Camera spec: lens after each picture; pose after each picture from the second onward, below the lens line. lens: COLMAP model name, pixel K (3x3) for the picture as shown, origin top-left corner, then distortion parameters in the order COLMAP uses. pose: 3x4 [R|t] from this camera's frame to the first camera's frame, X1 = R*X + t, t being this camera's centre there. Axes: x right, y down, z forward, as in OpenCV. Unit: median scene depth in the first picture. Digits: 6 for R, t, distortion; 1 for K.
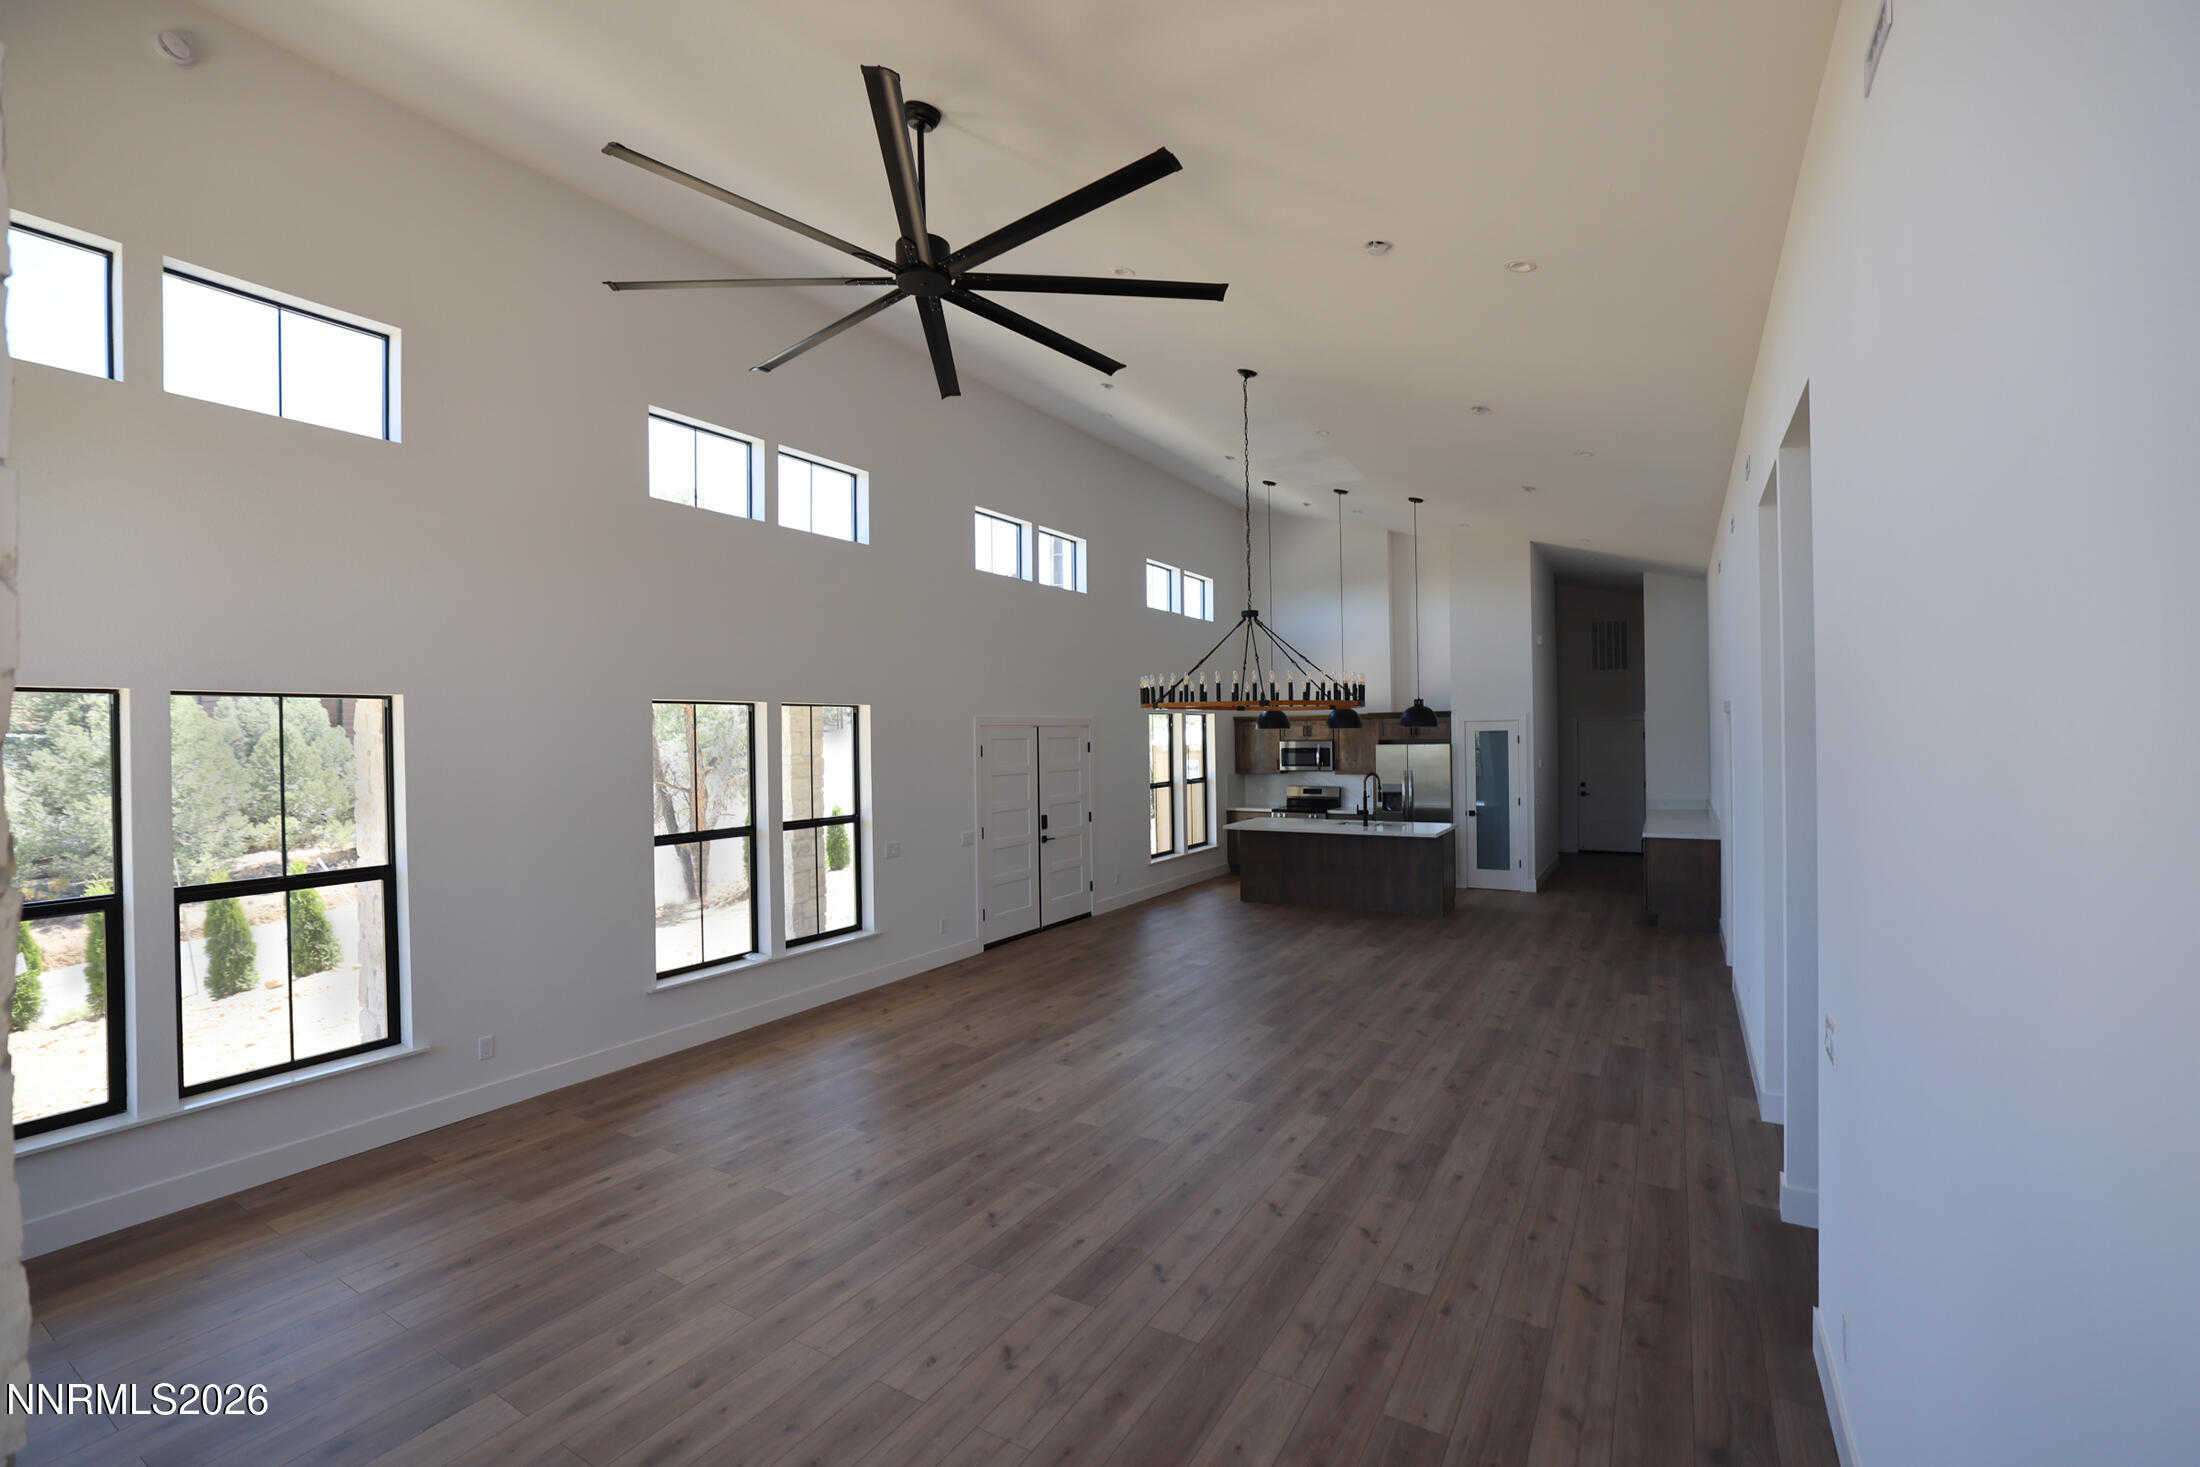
lens RADIAL K [[939.7, 0, 1101.4], [0, 939.7, 733.6], [0, 0, 1]] dist [-0.062314, 0.030216]
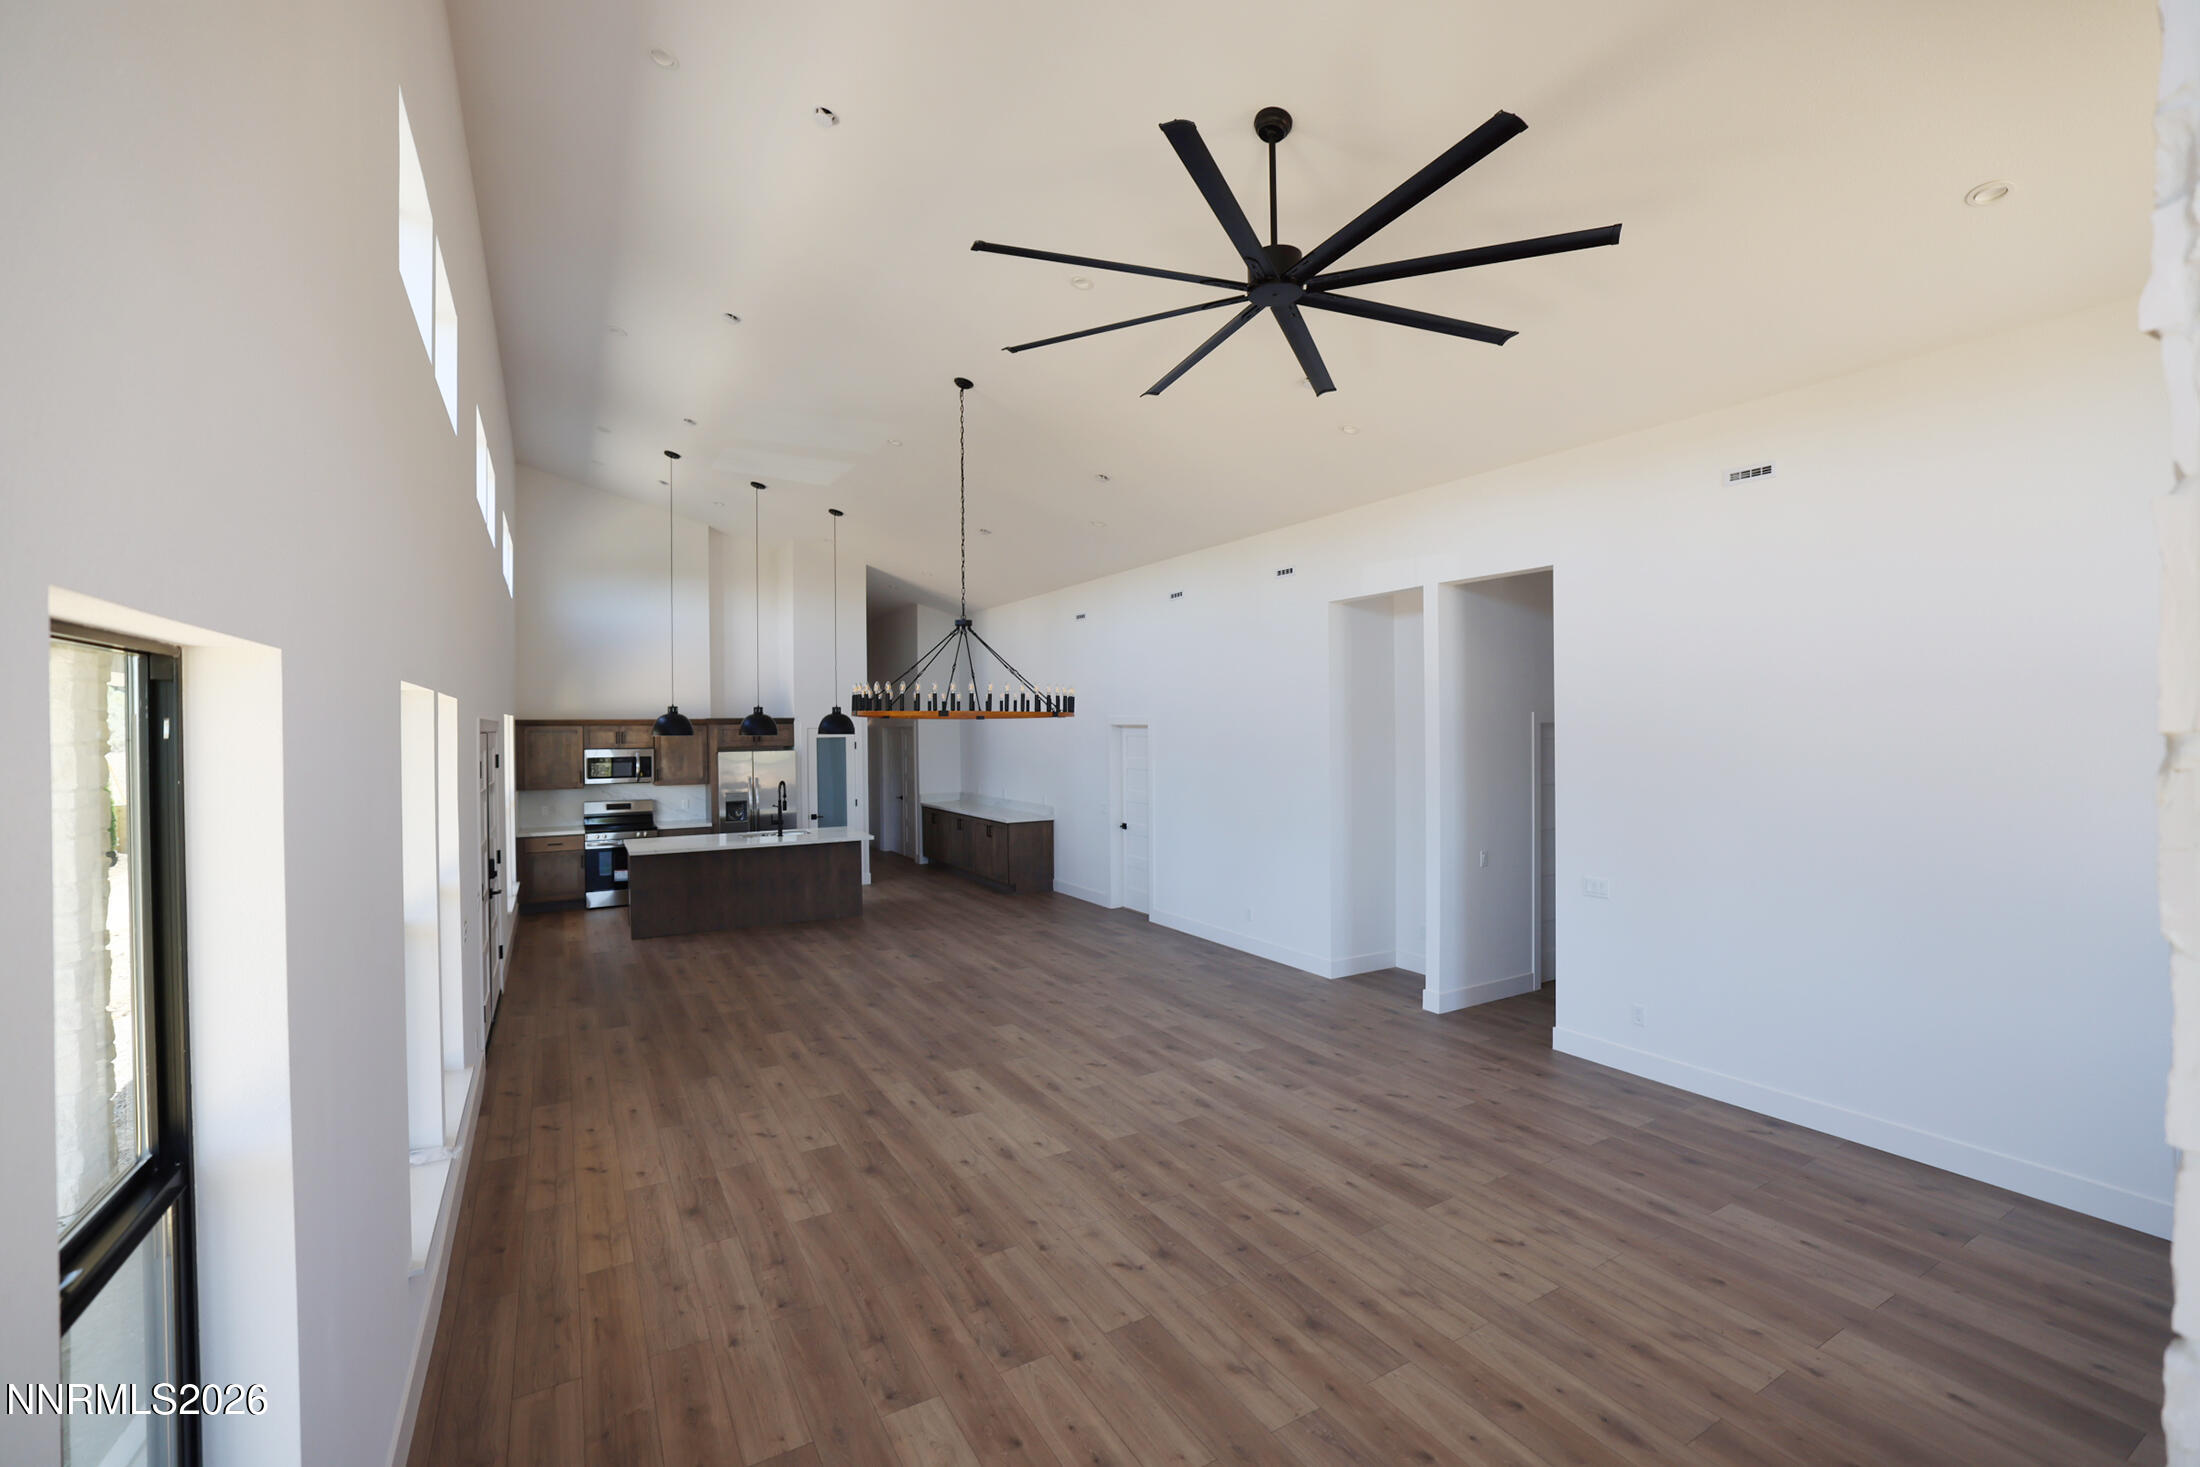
lens RADIAL K [[939.7, 0, 1101.4], [0, 939.7, 733.6], [0, 0, 1]] dist [-0.062314, 0.030216]
pose [[0.477481, 0.001977, 0.878640, -0.713724], [0.001525, 0.999994, -0.003078, -0.007164], [-0.878640, 0.002810, 0.477476, 0.430042]]
